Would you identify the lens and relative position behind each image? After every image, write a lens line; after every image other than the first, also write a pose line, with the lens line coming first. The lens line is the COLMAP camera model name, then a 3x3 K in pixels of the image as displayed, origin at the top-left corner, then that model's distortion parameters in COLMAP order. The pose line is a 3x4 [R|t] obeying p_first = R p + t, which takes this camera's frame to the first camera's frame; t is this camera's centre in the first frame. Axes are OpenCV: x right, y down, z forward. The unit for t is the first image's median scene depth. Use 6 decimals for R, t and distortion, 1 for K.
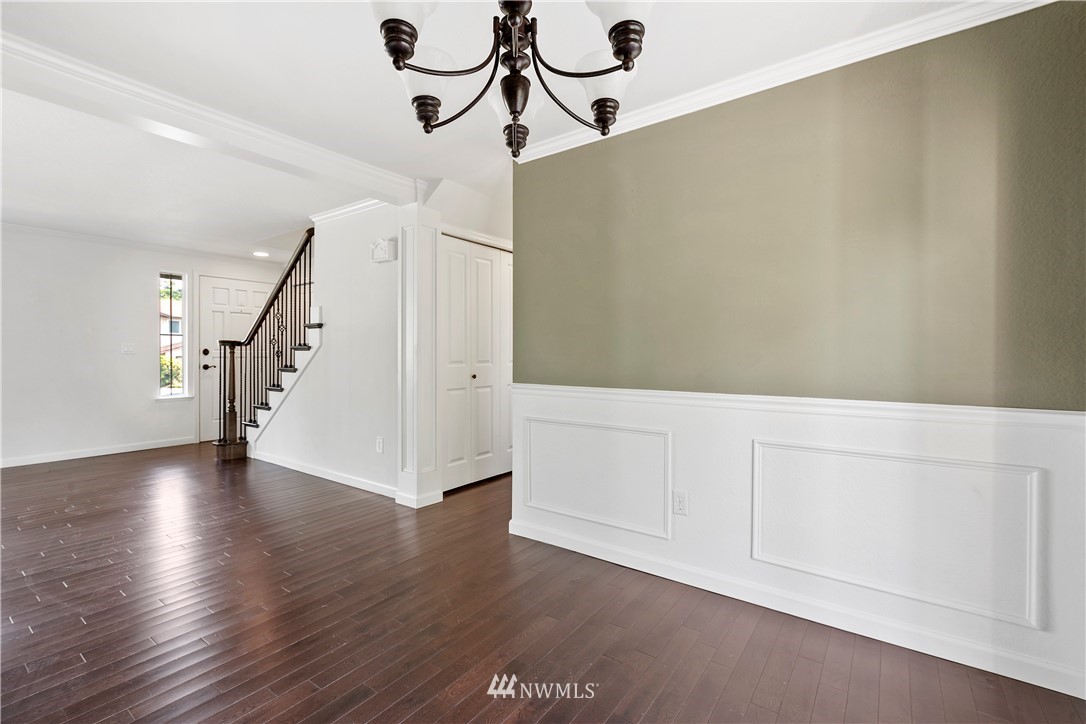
lens RADIAL K [[492.1, 0, 544.0], [0, 492.1, 380.5], [0, 0, 1]] dist [-0.000117, -0.000185]
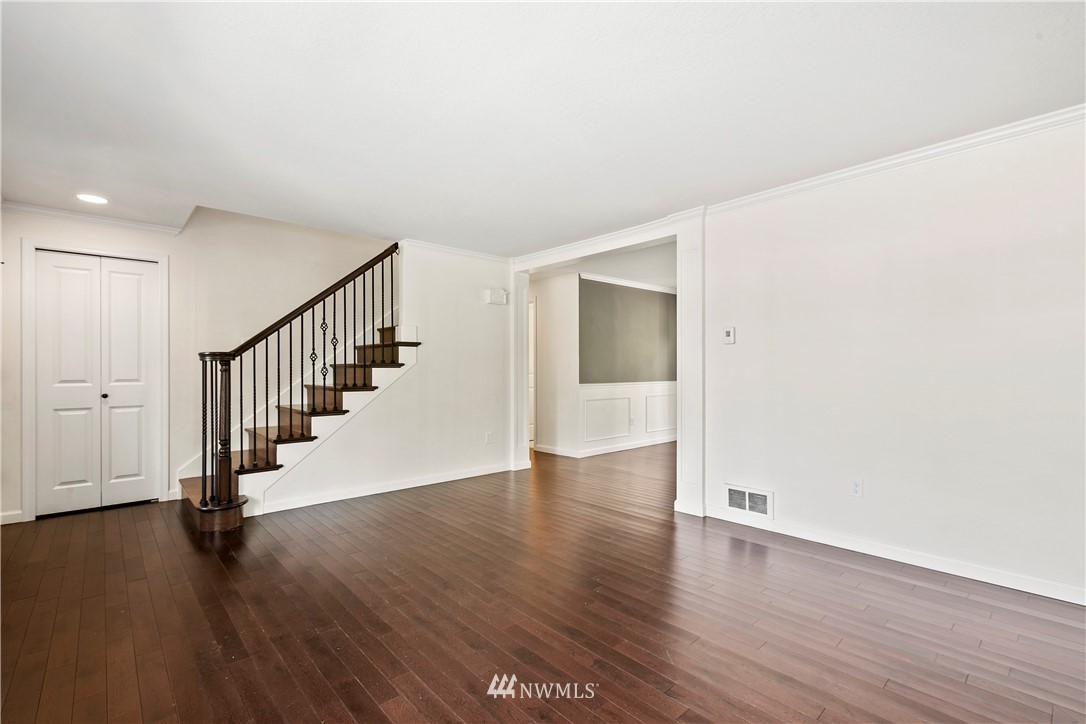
lens RADIAL K [[486.5, 0, 541.9], [0, 486.5, 357.5], [0, 0, 1]] dist [0.001585, 0.000146]
pose [[0.203252, 0.004781, 0.979115, -1.203305], [0.040997, 0.999070, -0.013389, -0.047777], [-0.978268, 0.042862, 0.202867, 0.435309]]
